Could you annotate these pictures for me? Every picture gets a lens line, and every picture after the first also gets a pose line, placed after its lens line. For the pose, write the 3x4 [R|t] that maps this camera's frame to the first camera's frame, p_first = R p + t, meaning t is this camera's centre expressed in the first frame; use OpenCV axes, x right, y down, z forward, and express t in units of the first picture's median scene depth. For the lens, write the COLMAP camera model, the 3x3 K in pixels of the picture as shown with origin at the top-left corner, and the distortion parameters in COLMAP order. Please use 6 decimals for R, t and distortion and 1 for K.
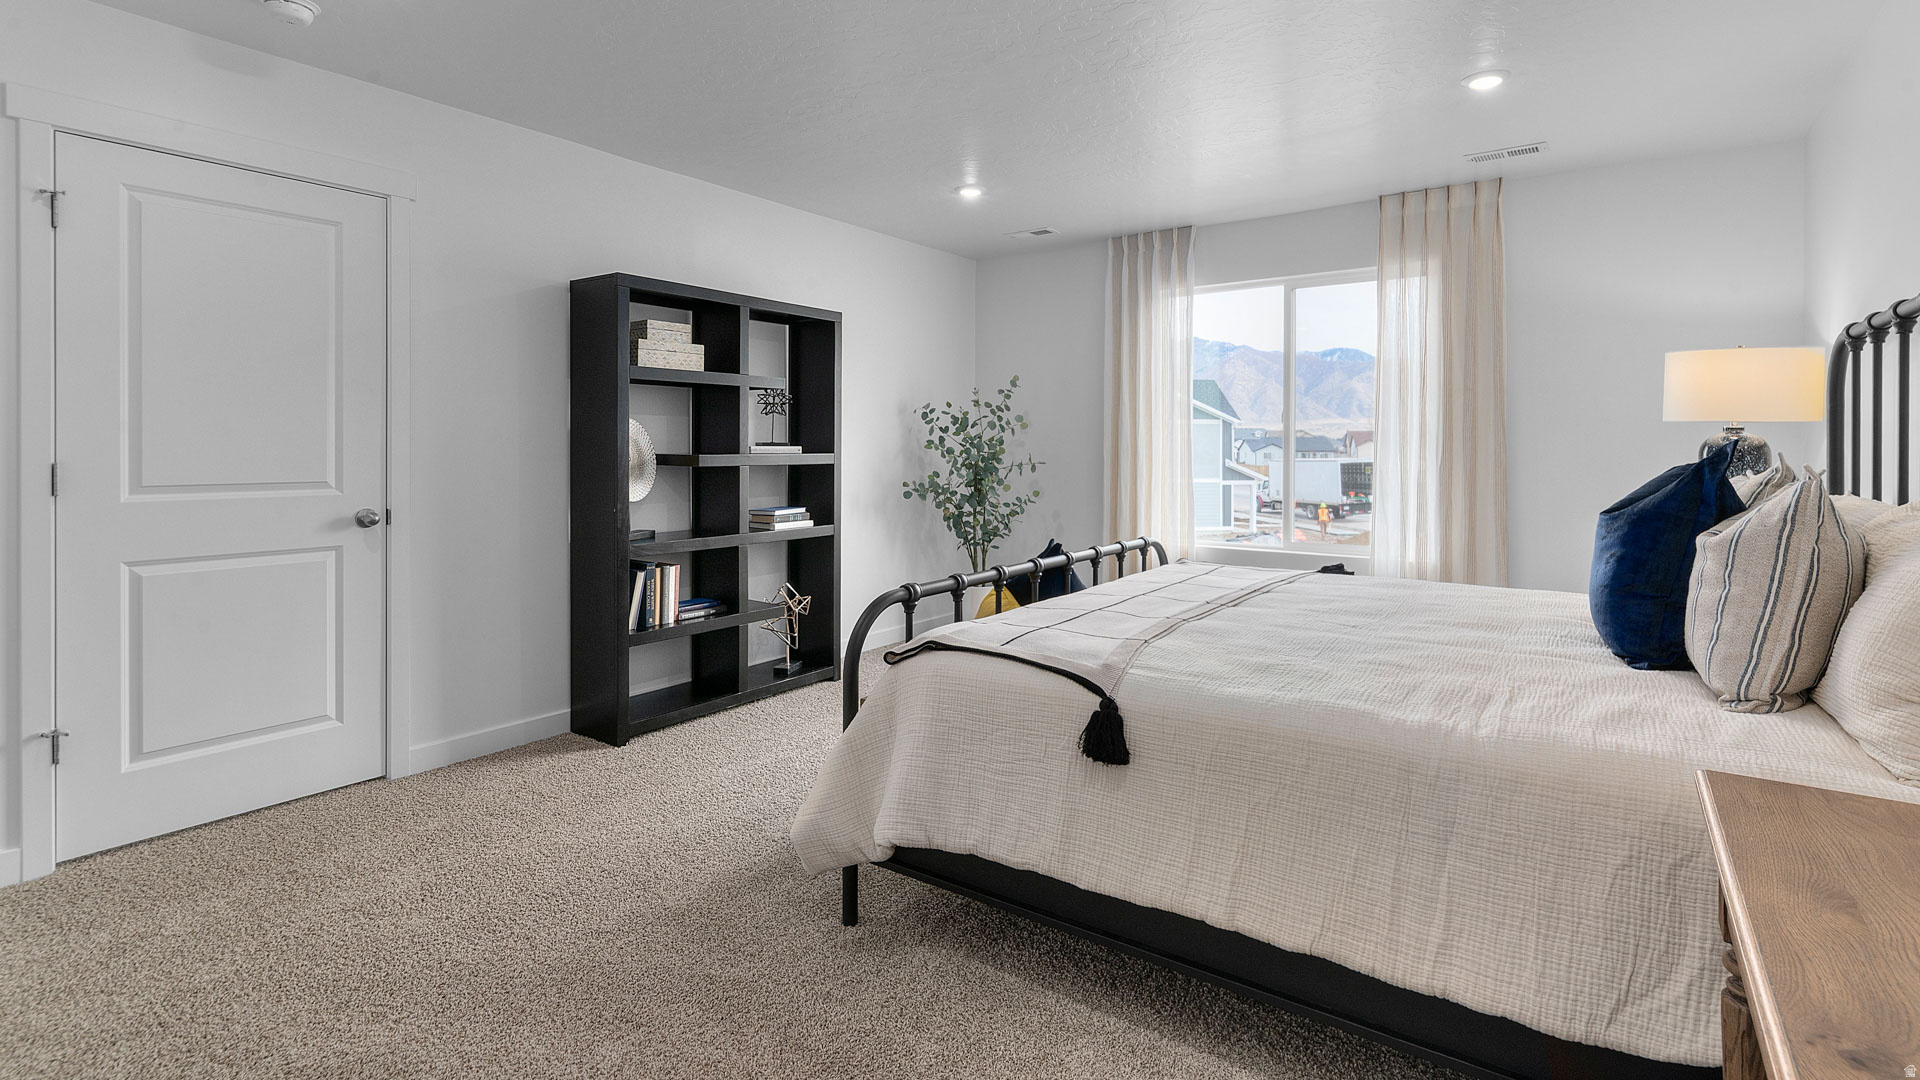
lens RADIAL K [[855.6, 0, 963.0], [0, 855.6, 440.4], [0, 0, 1]] dist [0.000062, -0.000024]
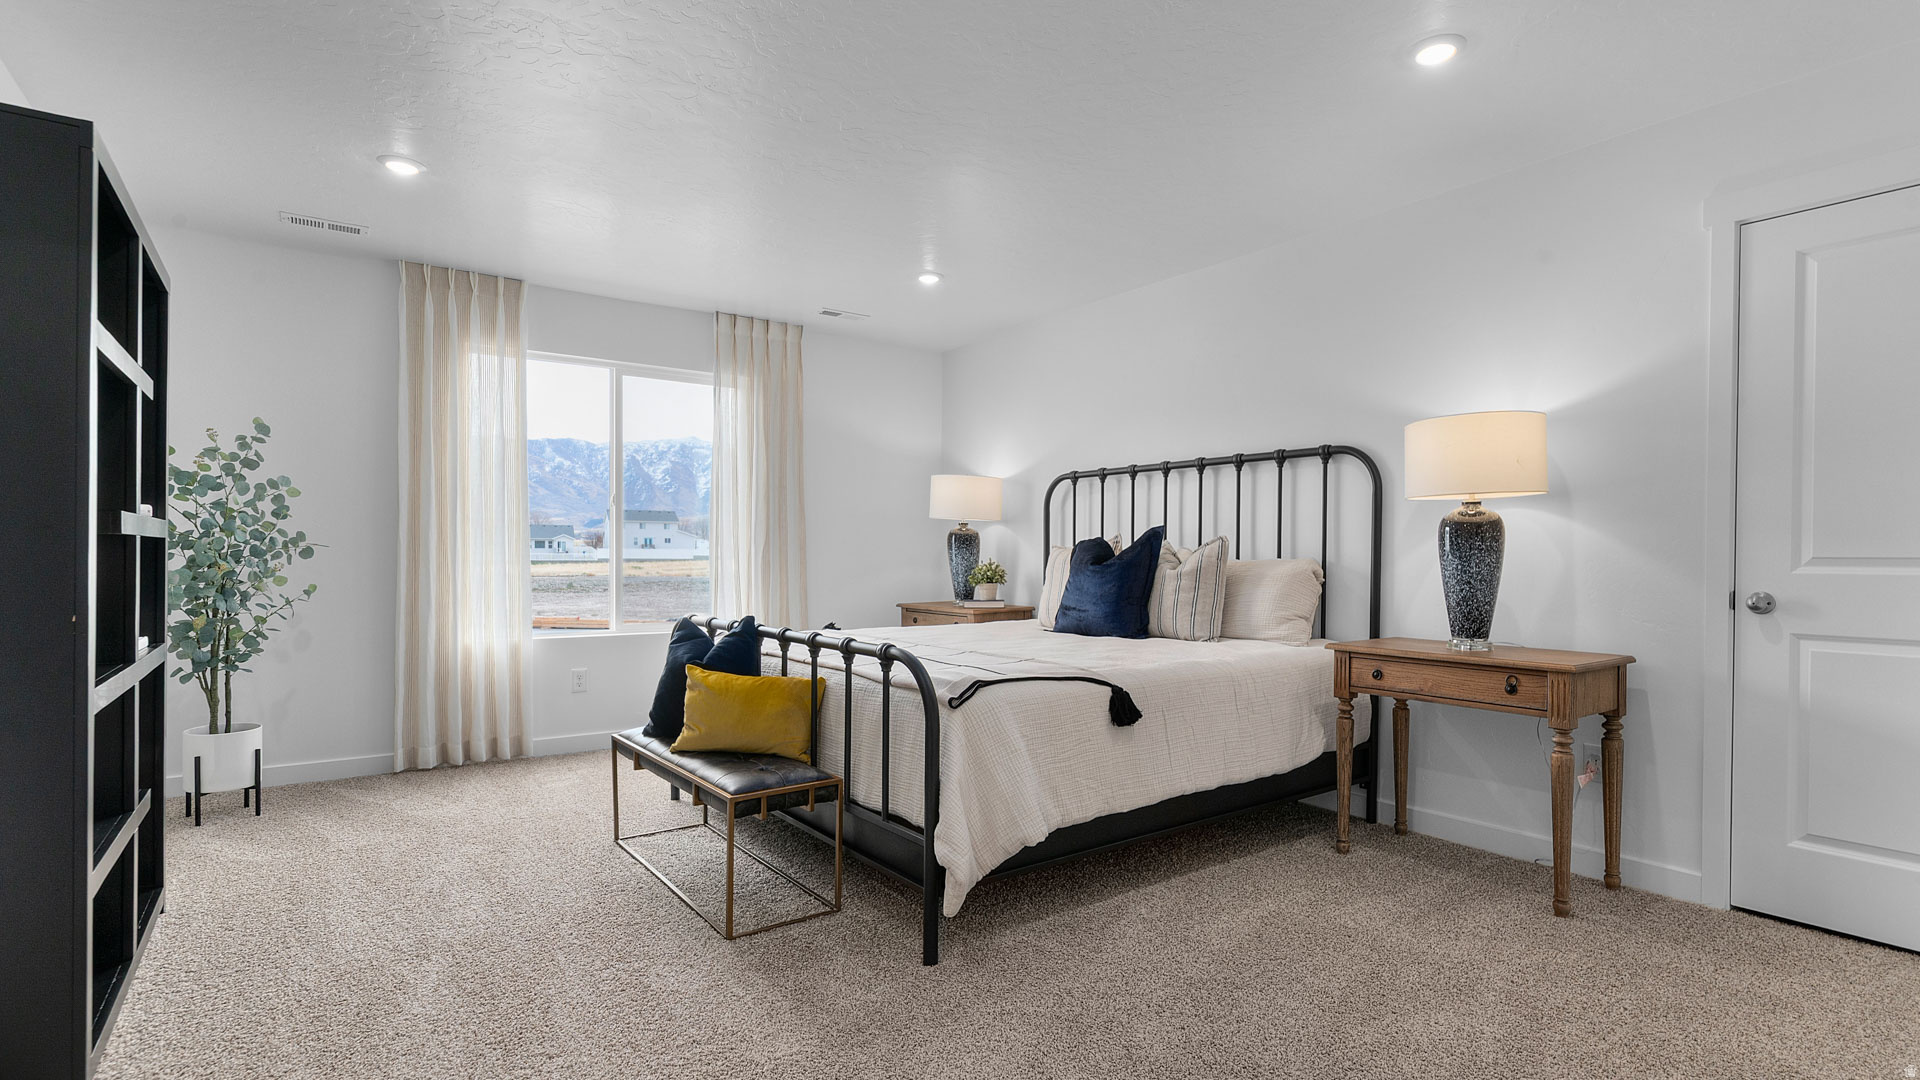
lens RADIAL K [[949.6, 0, 960.0], [0, 949.6, 540.0], [0, 0, 1]] dist [0.002106, 0.000211]
pose [[0.320714, 0.016580, 0.947031, -0.596363], [-0.012610, 0.999833, -0.013234, 0.029331], [-0.947092, -0.007698, 0.320869, 0.290514]]
